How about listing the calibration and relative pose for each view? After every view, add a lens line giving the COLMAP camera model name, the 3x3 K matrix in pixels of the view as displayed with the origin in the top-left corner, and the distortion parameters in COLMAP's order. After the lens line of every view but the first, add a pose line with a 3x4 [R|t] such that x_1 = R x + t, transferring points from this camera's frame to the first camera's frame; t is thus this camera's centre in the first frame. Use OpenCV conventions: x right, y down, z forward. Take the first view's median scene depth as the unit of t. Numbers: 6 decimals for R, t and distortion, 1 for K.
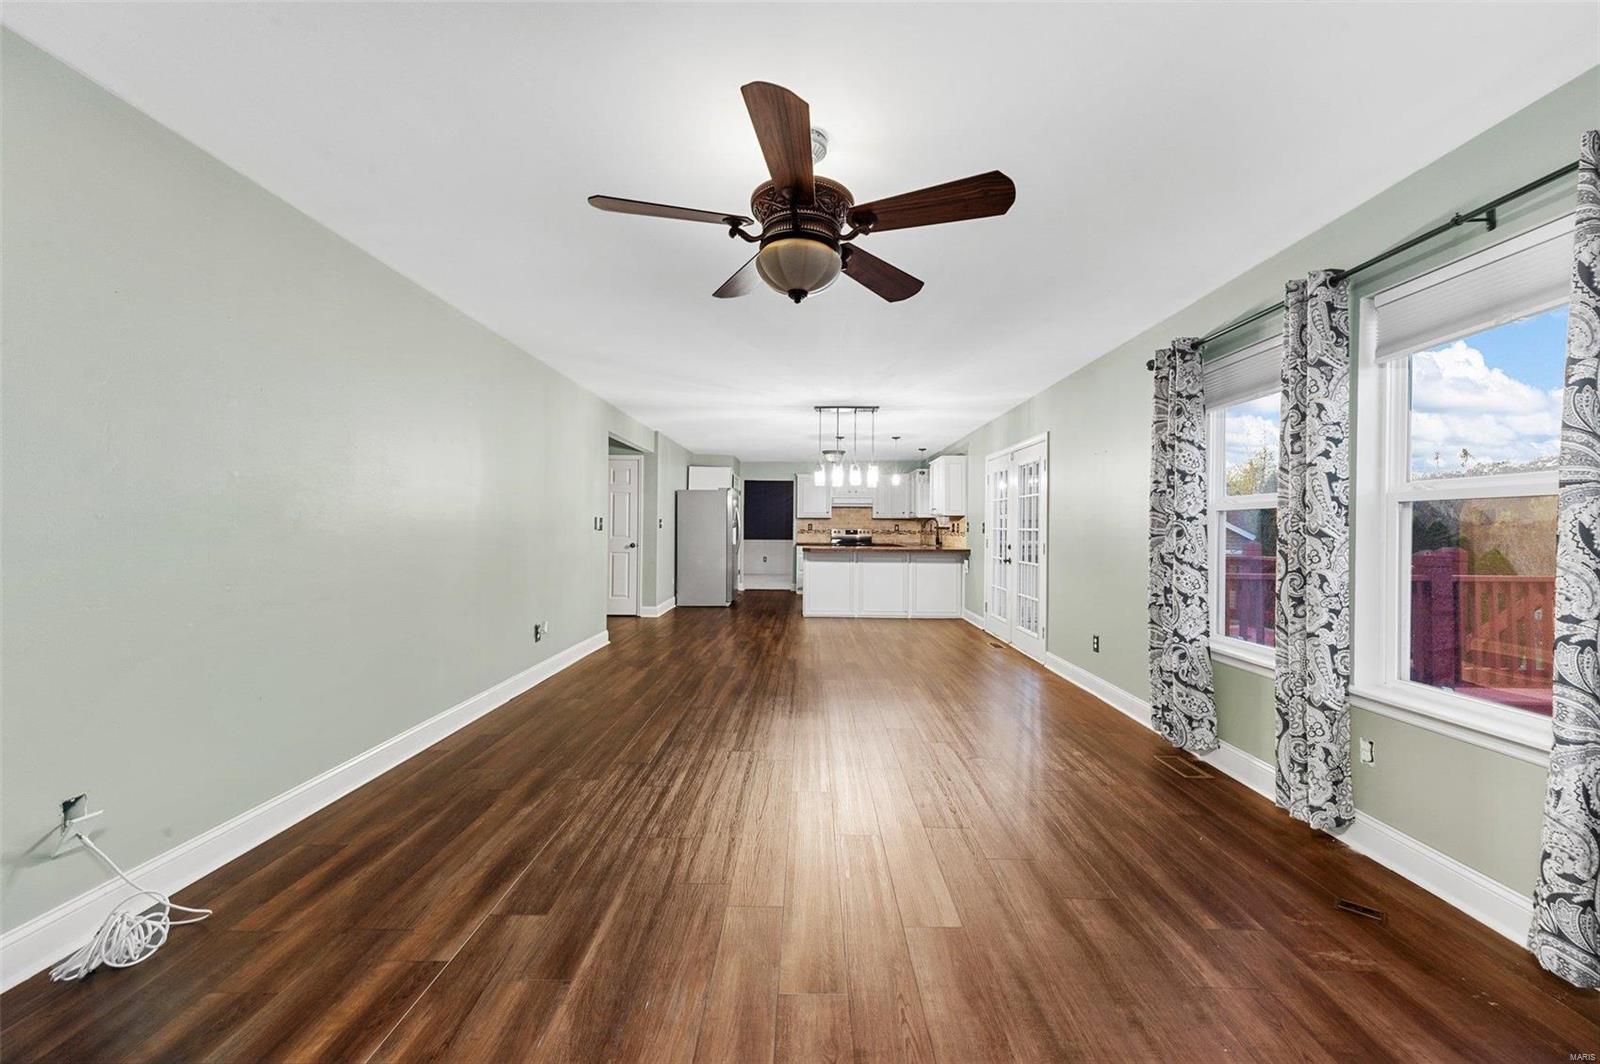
lens RADIAL K [[615.4, 0, 798.5], [0, 615.4, 527.7], [0, 0, 1]] dist [0.000744, 0.000008]
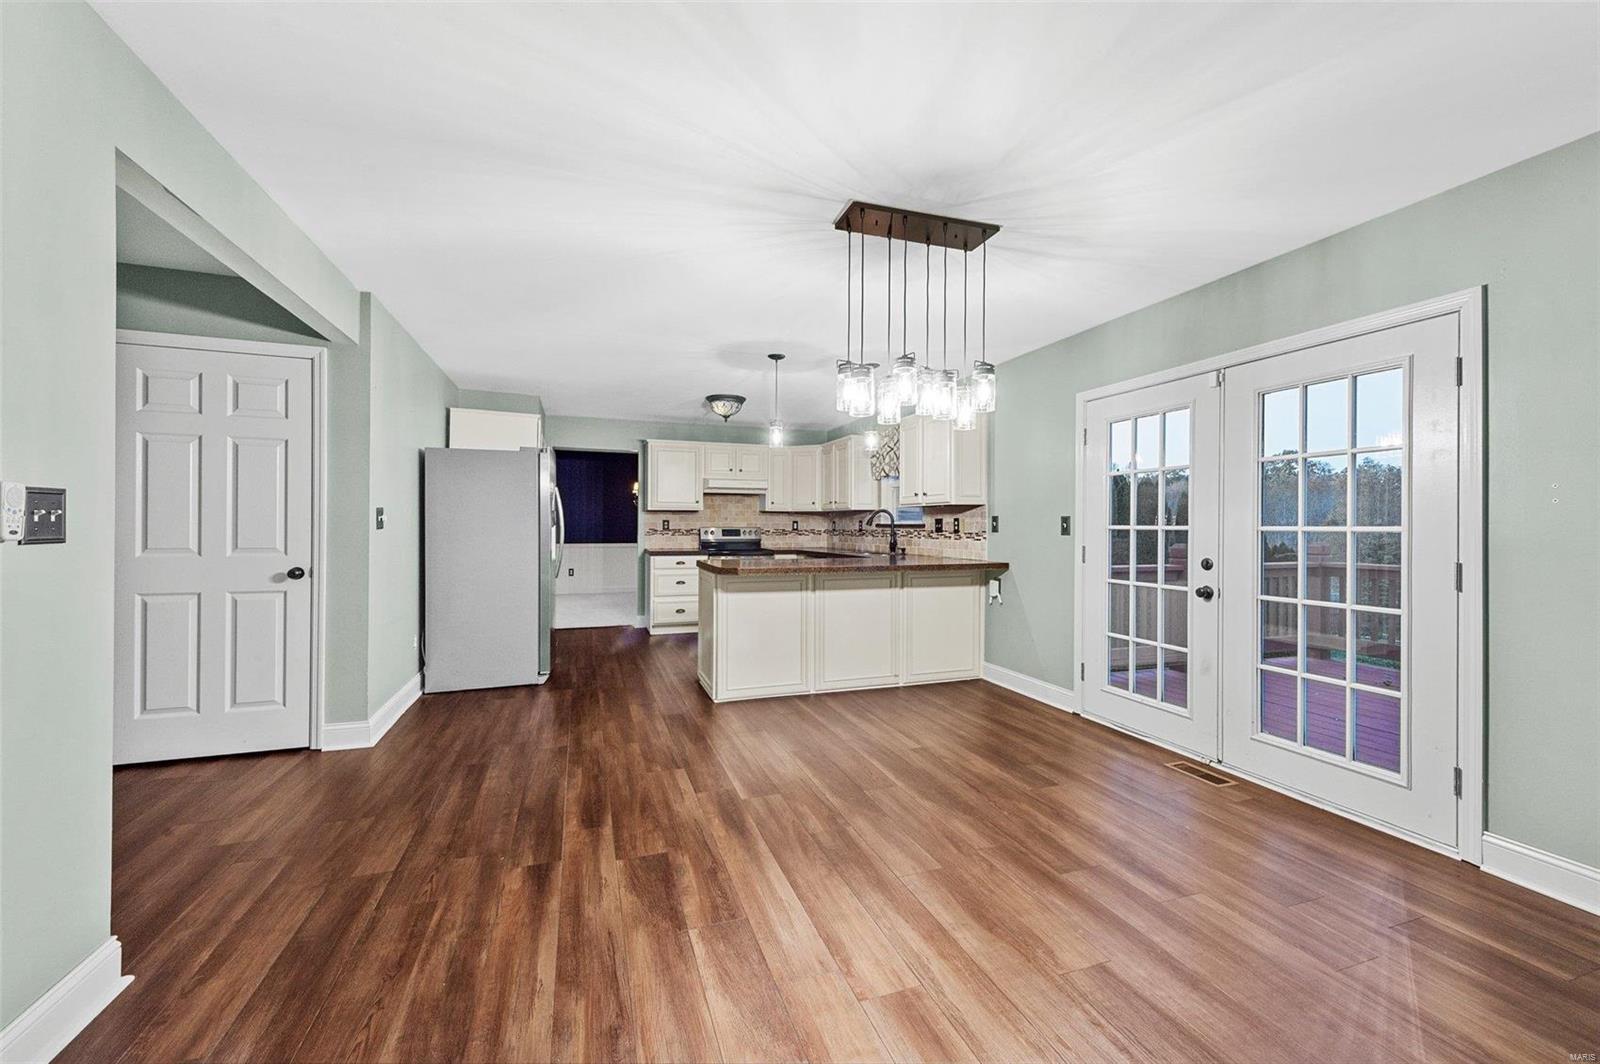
lens RADIAL K [[615.4, 0, 798.5], [0, 615.4, 527.7], [0, 0, 1]] dist [0.000744, 0.000008]
pose [[0.938654, -0.004941, 0.344826, -0.083580], [0.003377, 0.999981, 0.005138, -0.001088], [-0.344845, -0.003658, 0.938653, 0.421045]]
